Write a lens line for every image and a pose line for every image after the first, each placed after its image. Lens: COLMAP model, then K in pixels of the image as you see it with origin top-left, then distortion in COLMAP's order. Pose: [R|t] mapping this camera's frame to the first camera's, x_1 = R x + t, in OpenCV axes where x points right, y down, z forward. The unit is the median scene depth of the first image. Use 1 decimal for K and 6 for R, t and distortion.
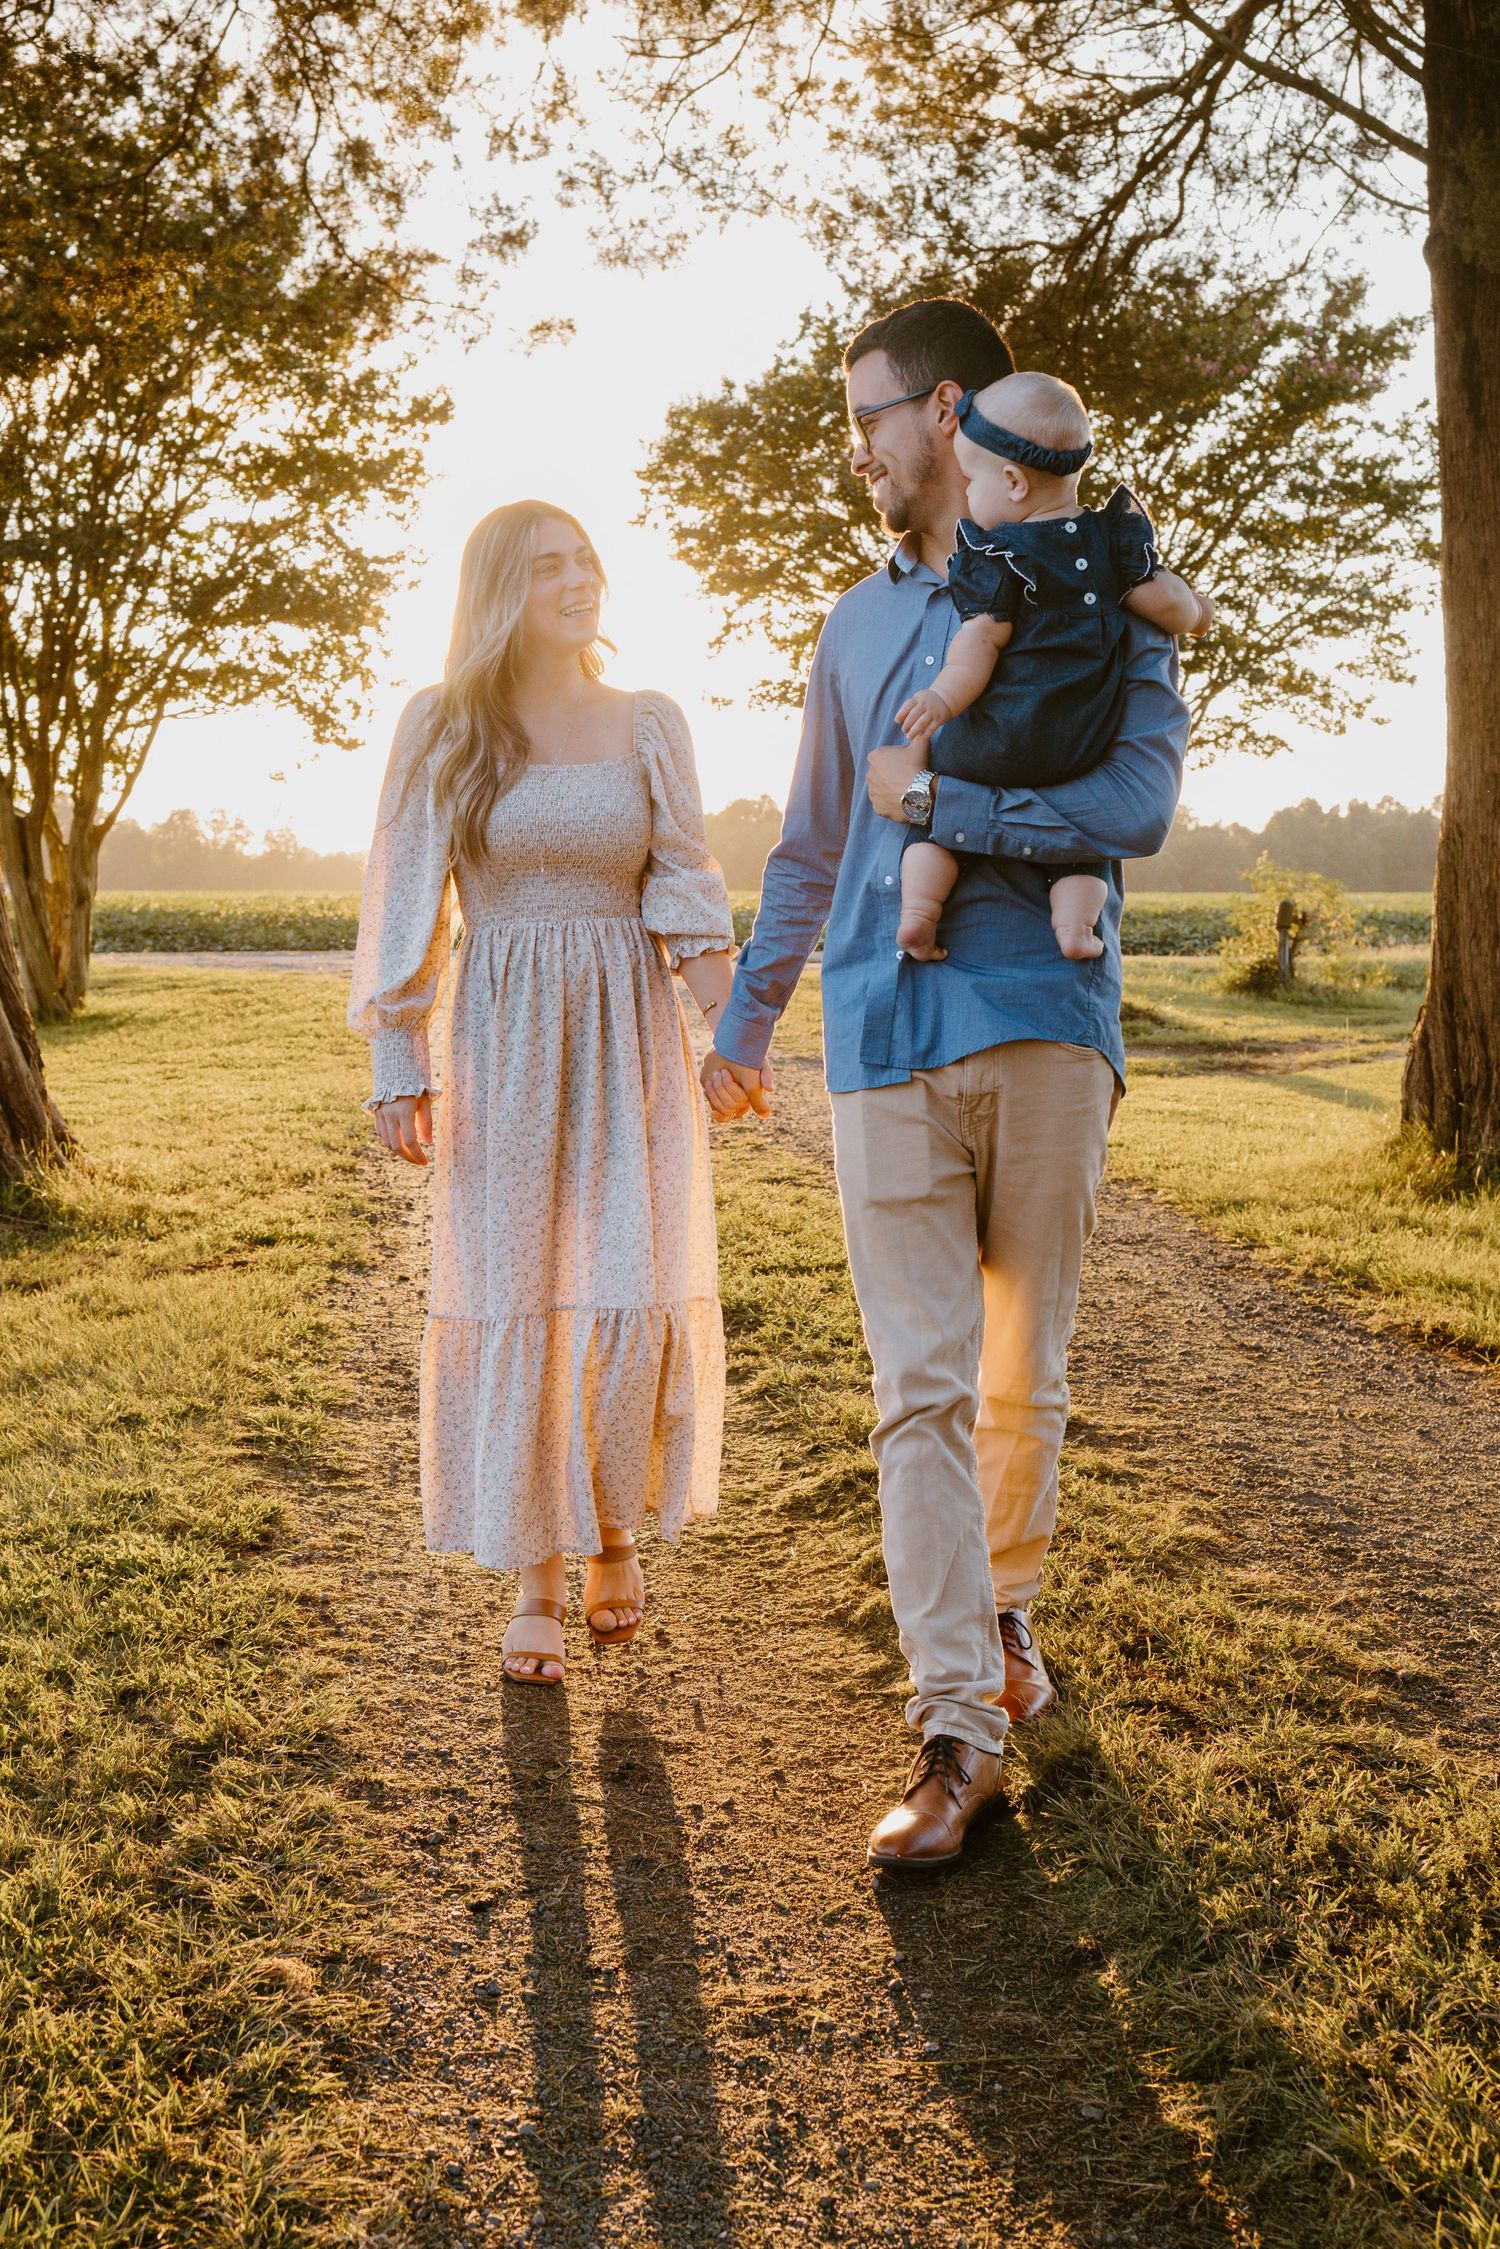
lens RADIAL K [[2428.7, 0, 793.3], [0, 2428.7, 1124.7], [0, 0, 1]] dist [0.013865, 0.028788]
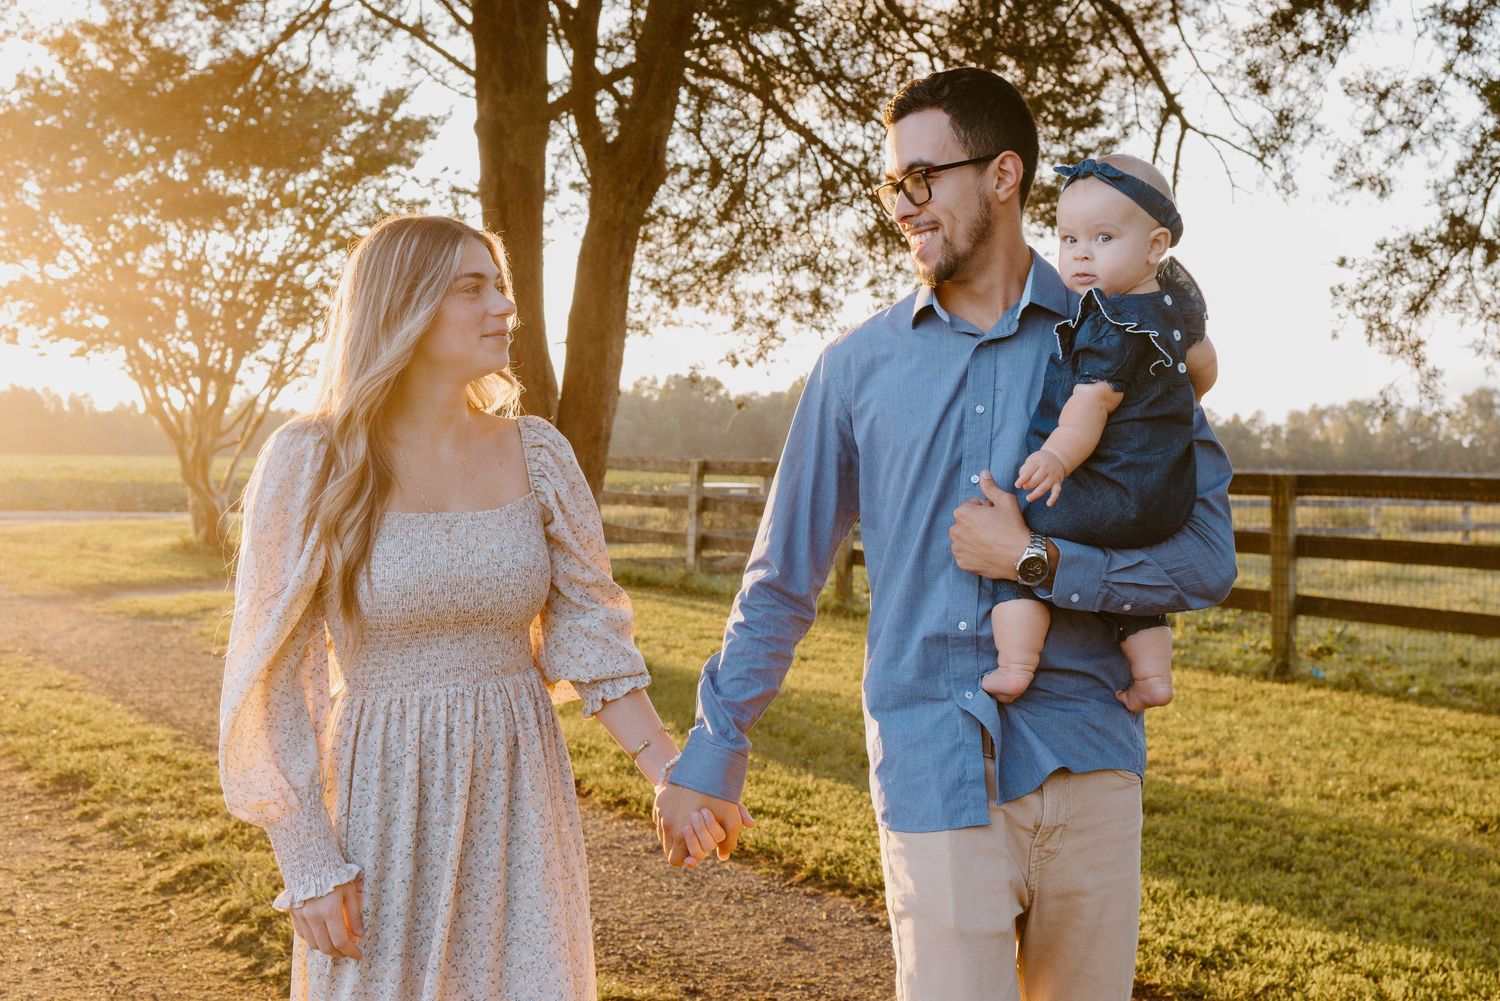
lens RADIAL K [[1619.9, 0, 750.6], [0, 1619.9, 556.8], [0, 0, 1]] dist [0.013865, 0.028788]
pose [[0.905433, -0.010170, 0.424368, -0.081277], [0.028863, 0.998874, -0.037645, -0.013659], [-0.423507, 0.046334, 0.904707, -0.154161]]
